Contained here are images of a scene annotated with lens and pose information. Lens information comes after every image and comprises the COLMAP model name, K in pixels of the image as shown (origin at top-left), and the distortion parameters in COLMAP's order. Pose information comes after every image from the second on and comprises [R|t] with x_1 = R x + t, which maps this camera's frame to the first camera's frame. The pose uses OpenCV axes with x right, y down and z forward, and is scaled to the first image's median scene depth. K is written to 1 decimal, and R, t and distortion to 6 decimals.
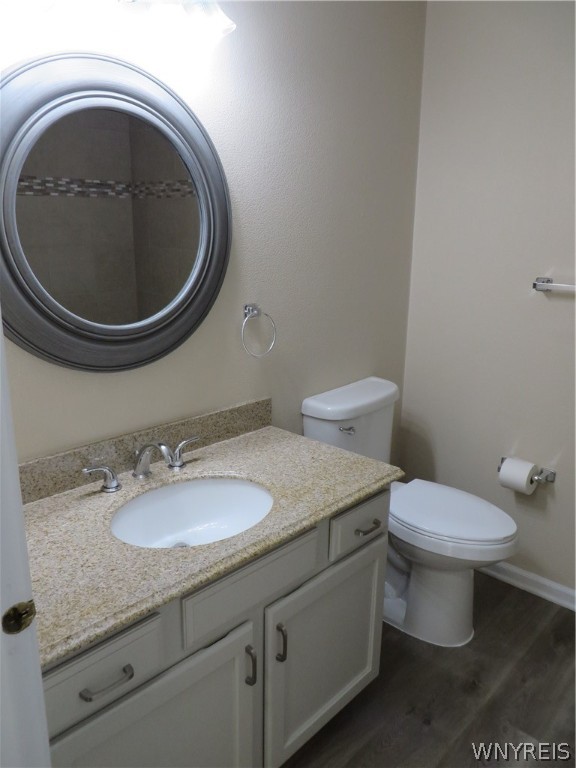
lens RADIAL K [[584.1, 0, 288.0], [0, 584.1, 384.0], [0, 0, 1]] dist [-0.011199, 0.000439]
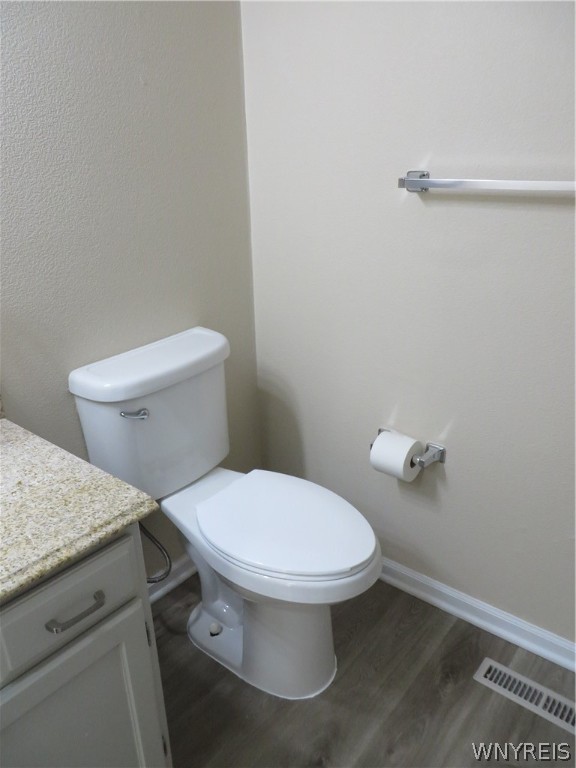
lens RADIAL K [[584.1, 0, 288.0], [0, 584.1, 384.0], [0, 0, 1]] dist [-0.011199, 0.000439]
pose [[0.996889, -0.058193, 0.053166, 0.240678], [0.051061, 0.990606, 0.126856, -0.032275], [-0.060049, -0.123747, 0.990495, 0.316523]]
